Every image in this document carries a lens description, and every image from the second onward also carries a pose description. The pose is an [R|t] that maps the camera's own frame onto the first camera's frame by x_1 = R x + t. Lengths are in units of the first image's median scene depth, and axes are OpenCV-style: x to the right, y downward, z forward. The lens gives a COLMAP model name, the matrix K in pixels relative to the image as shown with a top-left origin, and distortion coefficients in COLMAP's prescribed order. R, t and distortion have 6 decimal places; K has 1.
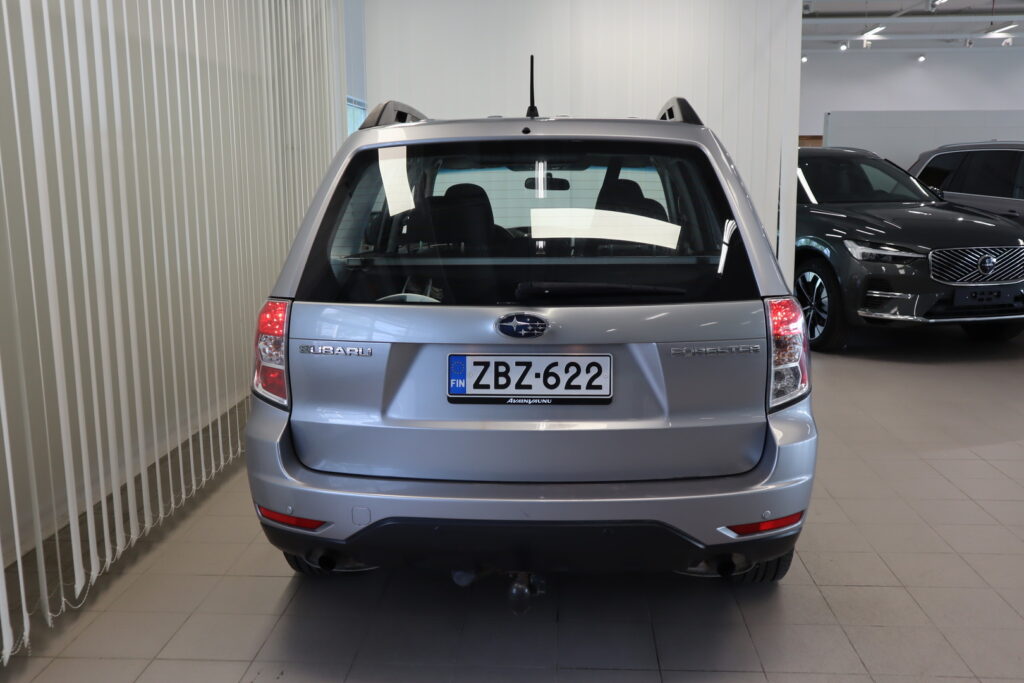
lens RADIAL K [[1005.0, 0, 512.0], [0, 1005.0, 341.5], [0, 0, 1]] dist [0.000013, -0.018331]
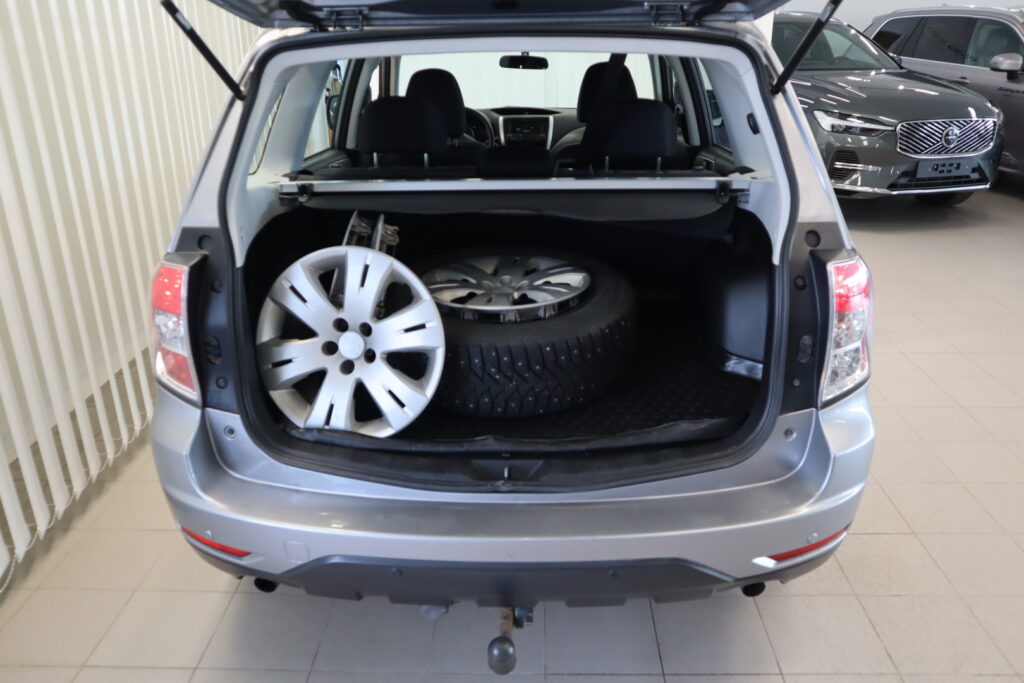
lens RADIAL K [[811.7, 0, 512.0], [0, 811.7, 341.5], [0, 0, 1]] dist [-0.039449, 0.004040]
pose [[0.999538, -0.016475, 0.025532, 0.001258], [0.010861, 0.978454, 0.206180, -0.045722], [-0.028379, -0.205808, 0.978181, 0.170838]]
